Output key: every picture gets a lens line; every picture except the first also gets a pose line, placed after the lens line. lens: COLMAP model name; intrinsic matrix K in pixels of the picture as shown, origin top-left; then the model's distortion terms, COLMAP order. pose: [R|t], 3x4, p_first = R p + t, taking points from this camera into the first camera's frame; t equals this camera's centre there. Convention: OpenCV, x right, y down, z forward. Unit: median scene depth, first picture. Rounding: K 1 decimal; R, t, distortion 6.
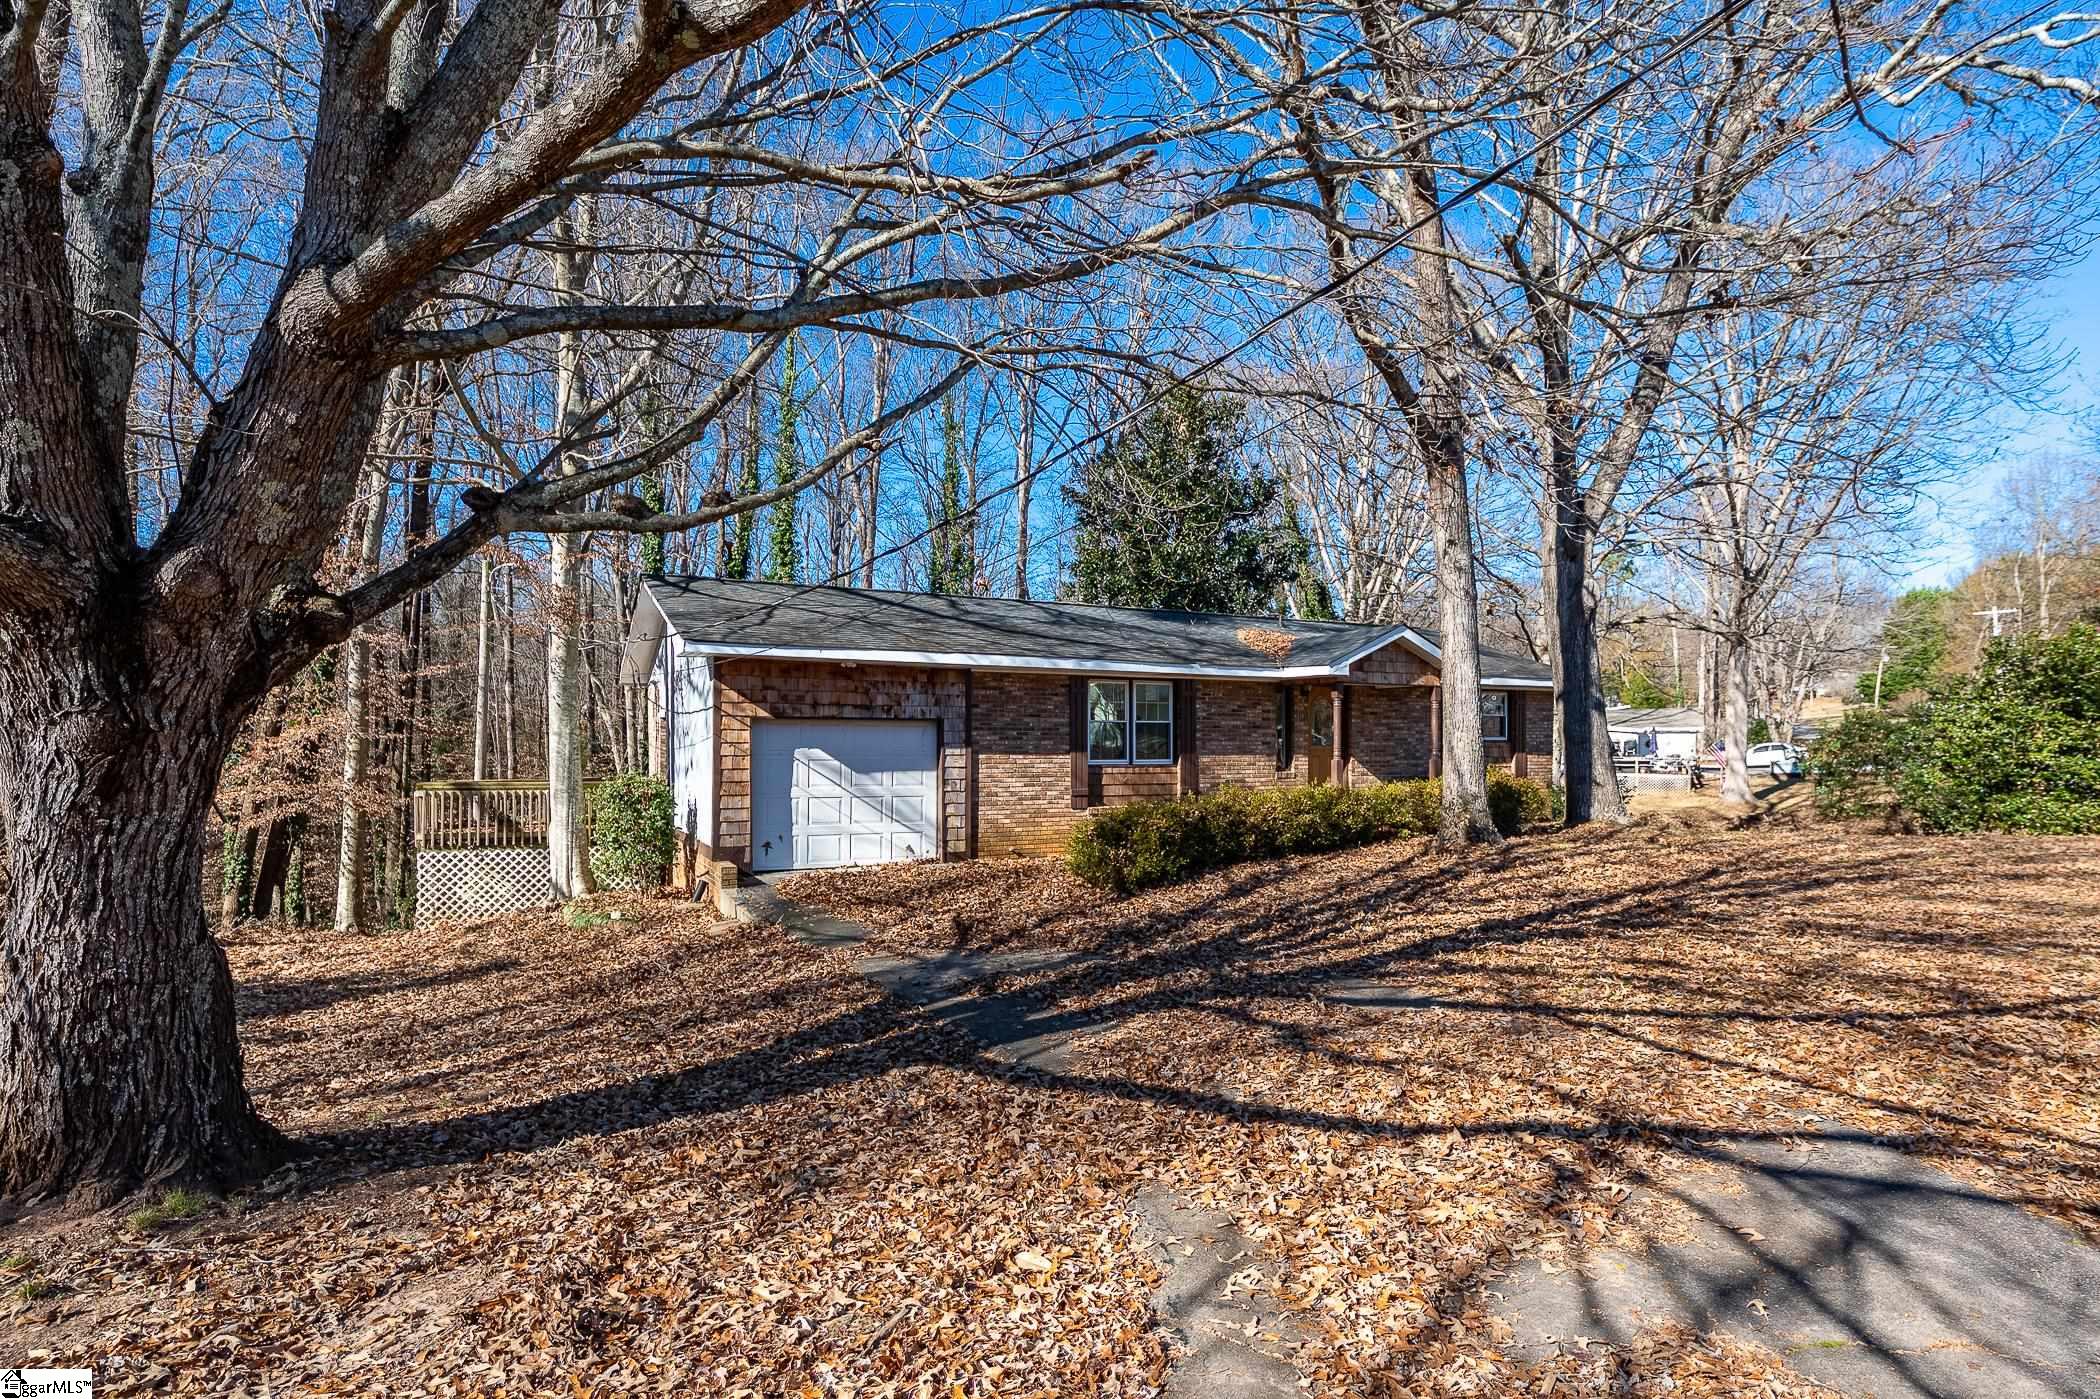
lens RADIAL K [[1046.1, 0, 1045.2], [0, 1046.1, 717.1], [0, 0, 1]] dist [-0.029097, 0.001362]
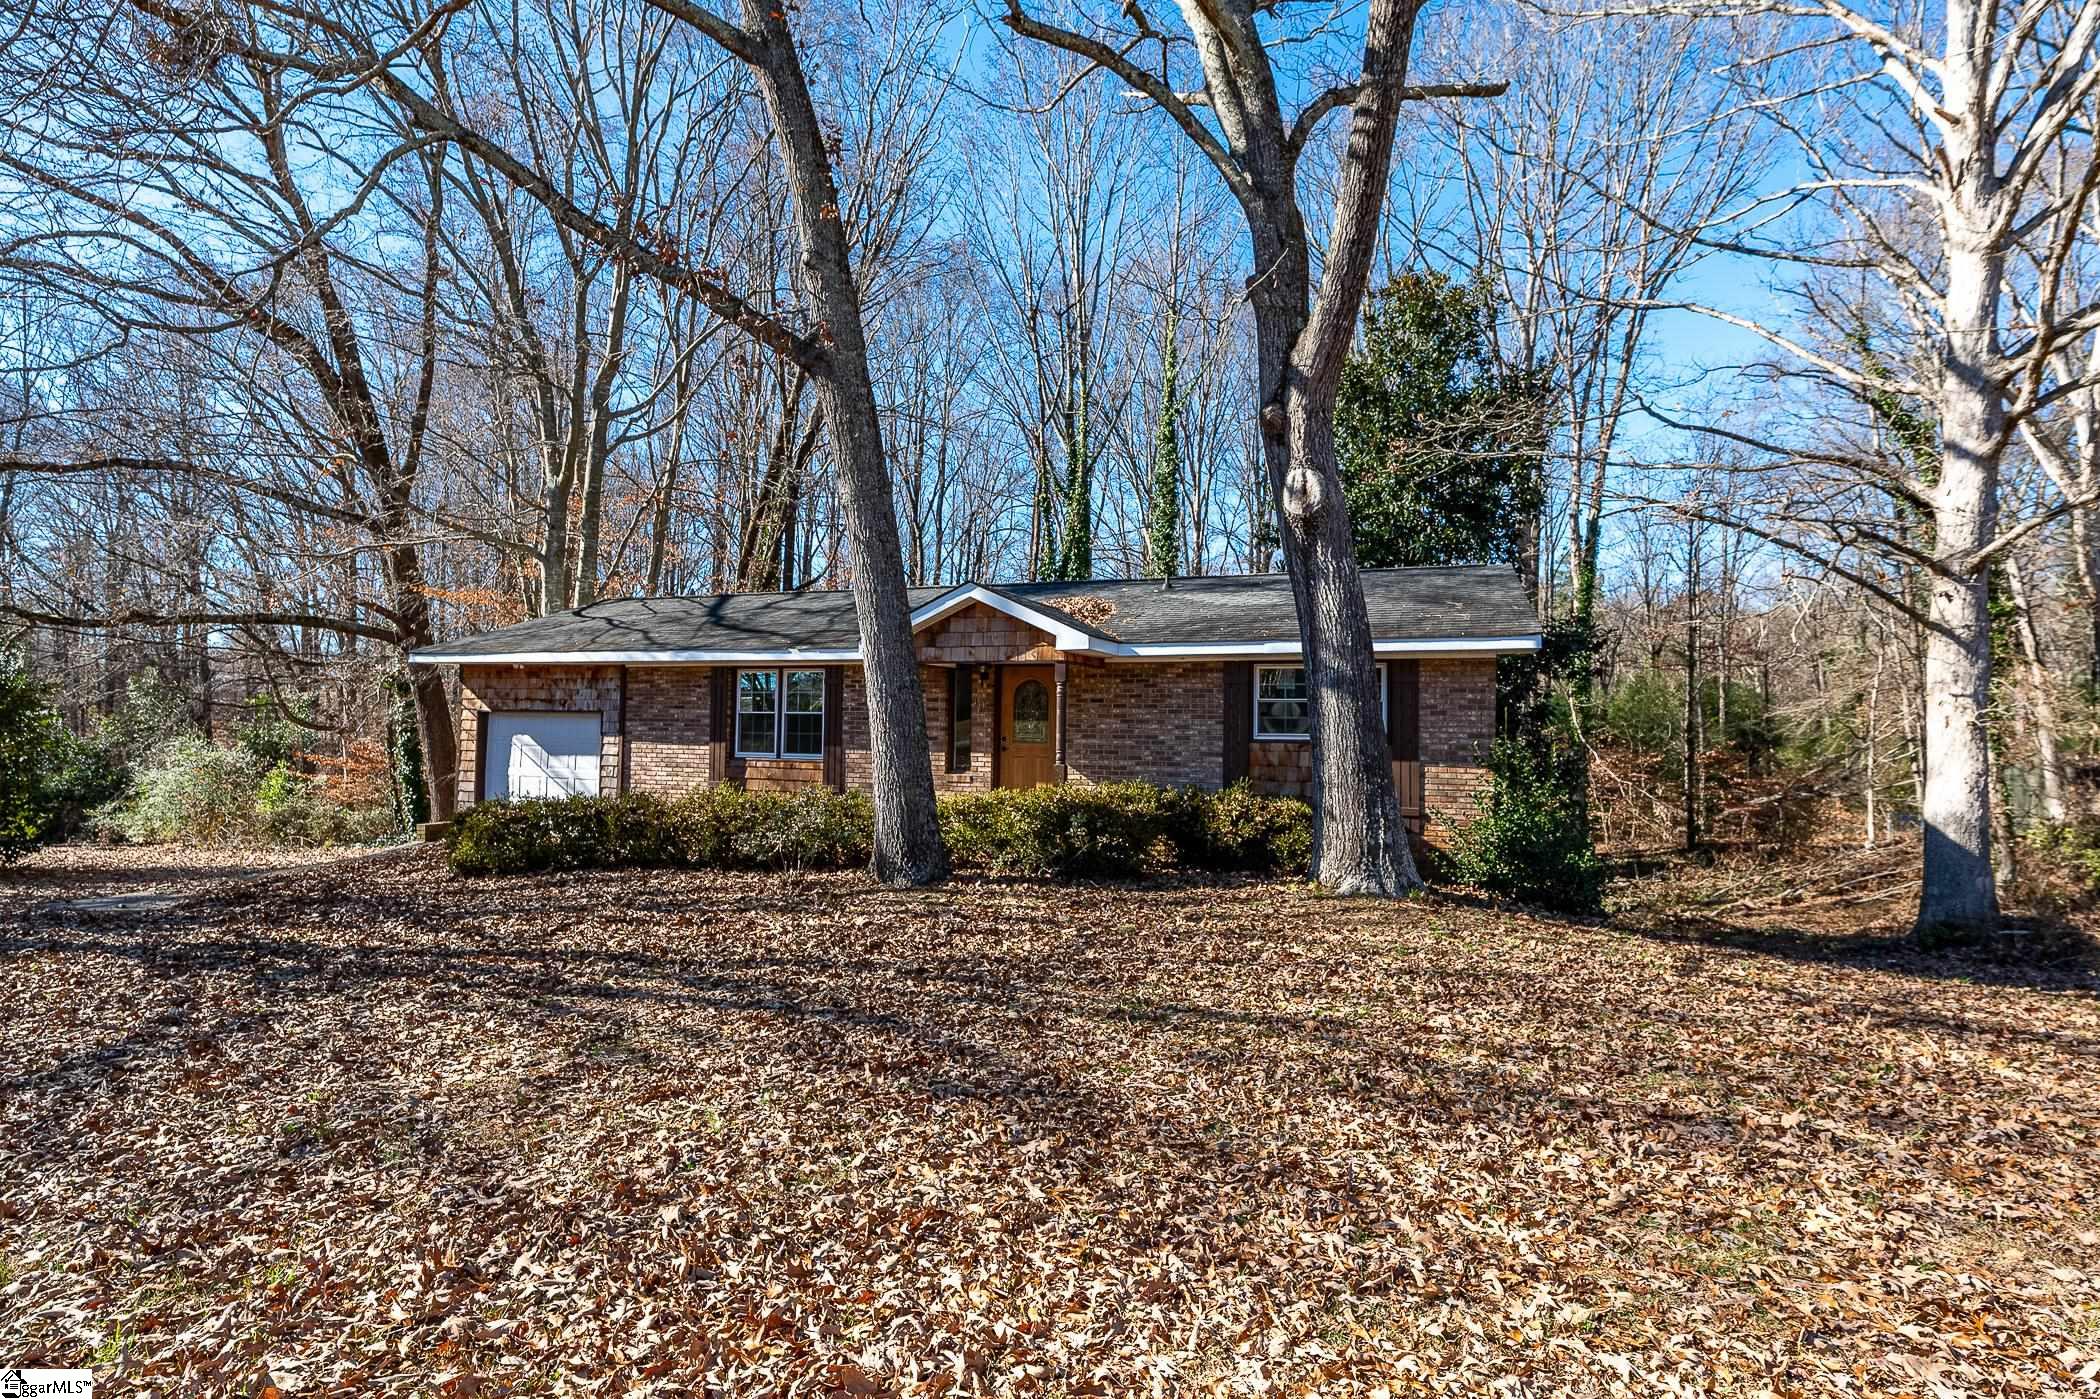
lens RADIAL K [[1046.1, 0, 1068.5], [0, 1046.1, 680.8], [0, 0, 1]] dist [-0.029097, 0.001362]
pose [[0.686131, -0.026969, -0.726978, 1.034847], [0.005913, 0.999486, -0.031498, 0.007605], [0.727454, 0.017313, 0.685938, 0.590160]]
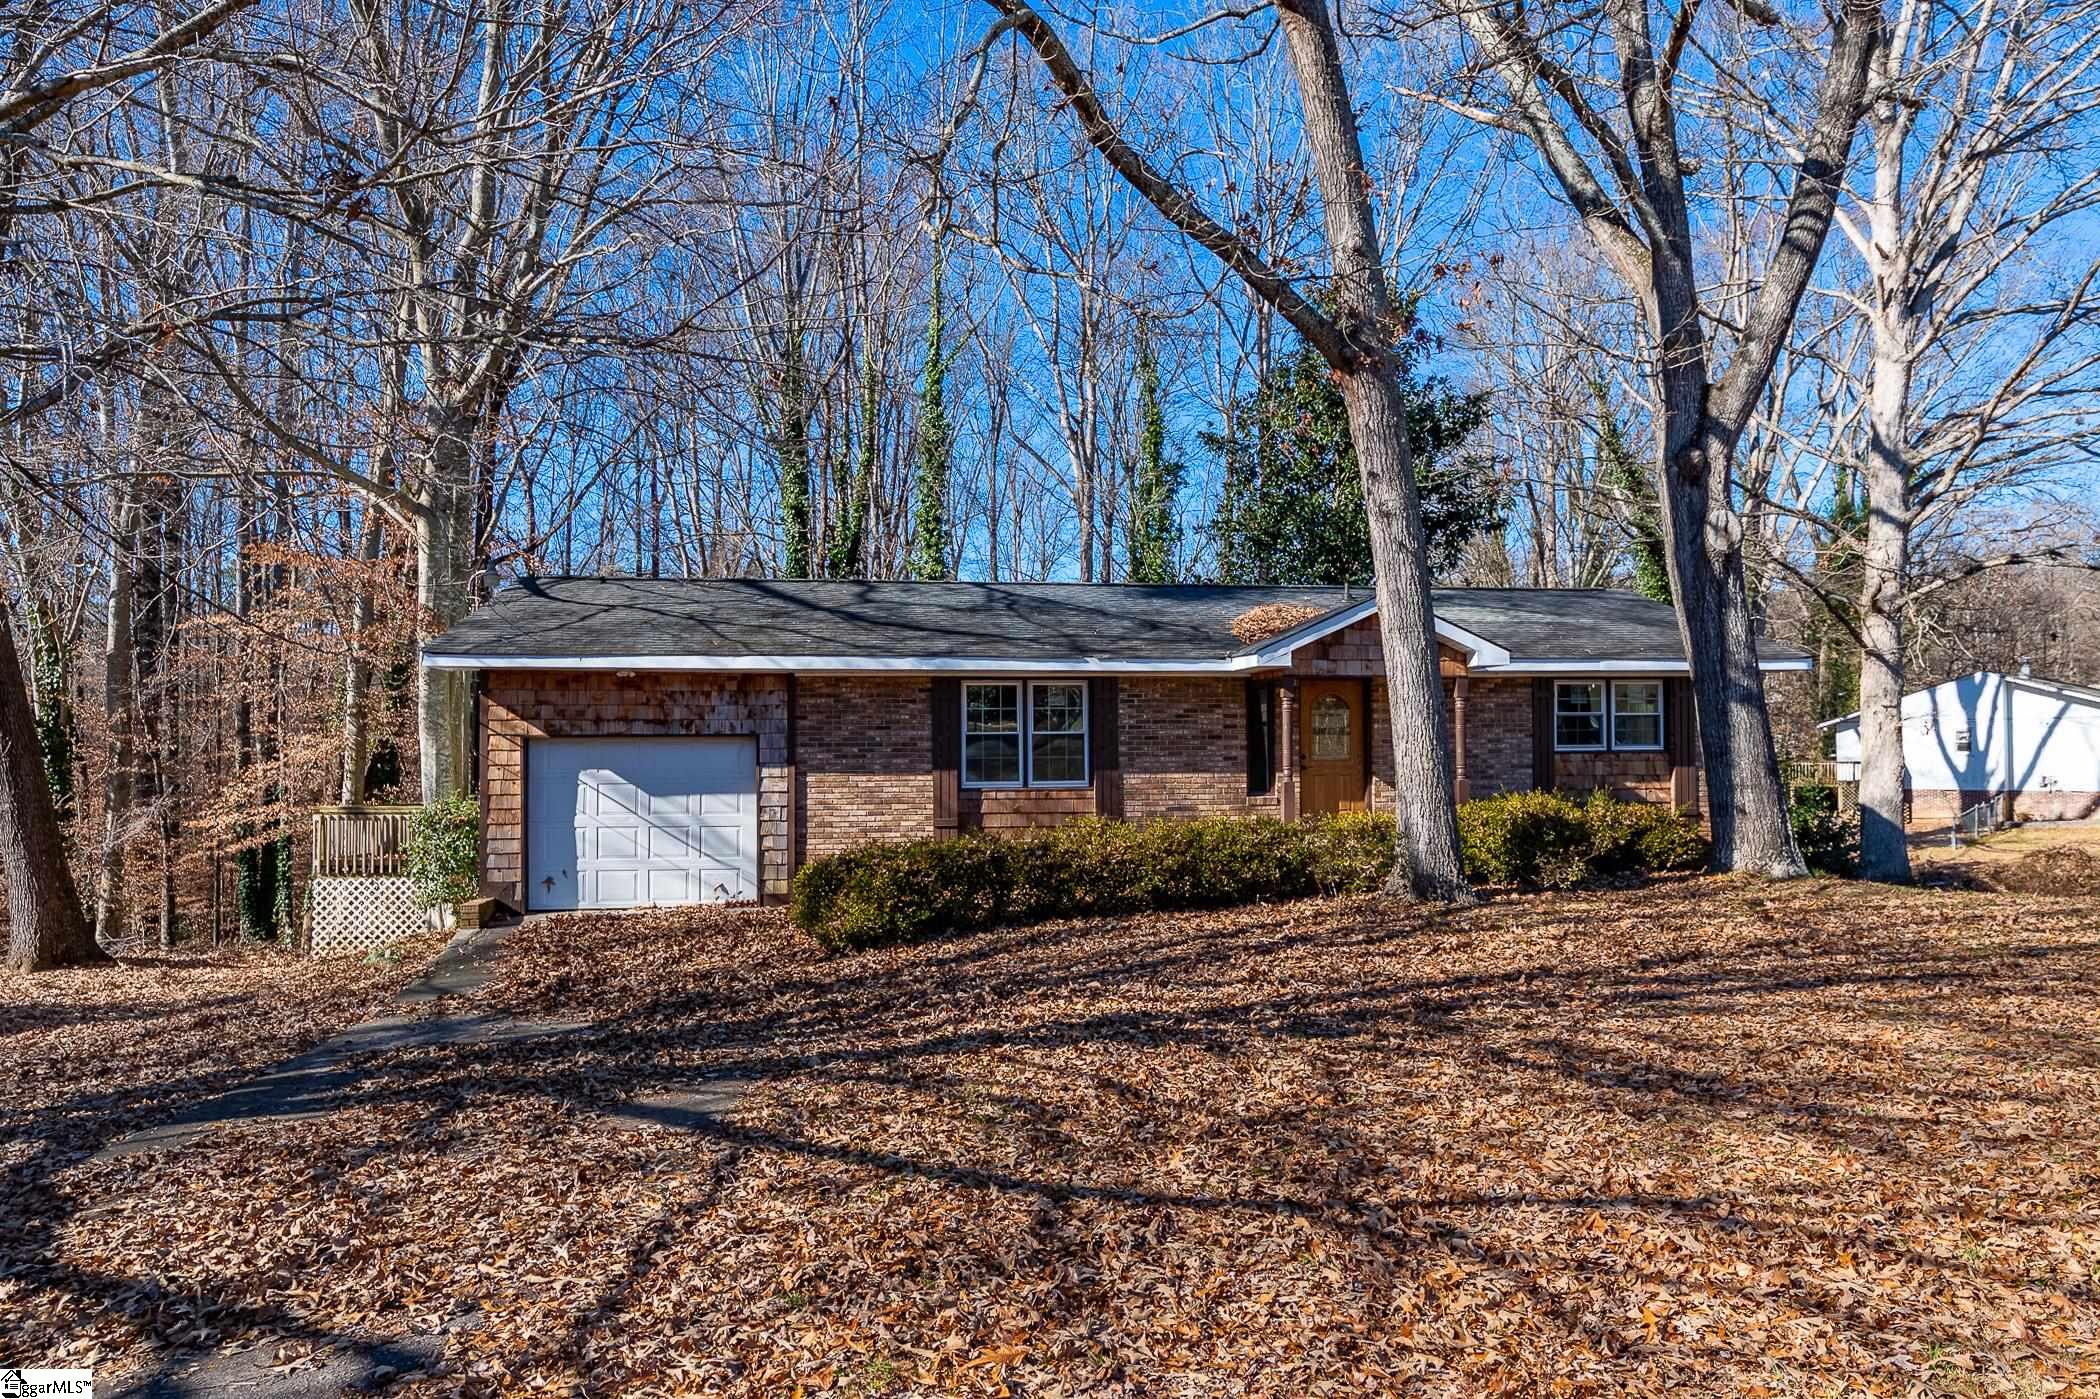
lens RADIAL K [[1274.3, 0, 1055.7], [0, 1274.3, 709.5], [0, 0, 1]] dist [-0.023464, -0.002280]
pose [[0.950879, -0.019362, -0.308956, 0.437751], [0.017751, 0.999810, -0.008025, -0.005212], [0.309053, 0.002147, 0.951043, 0.101569]]
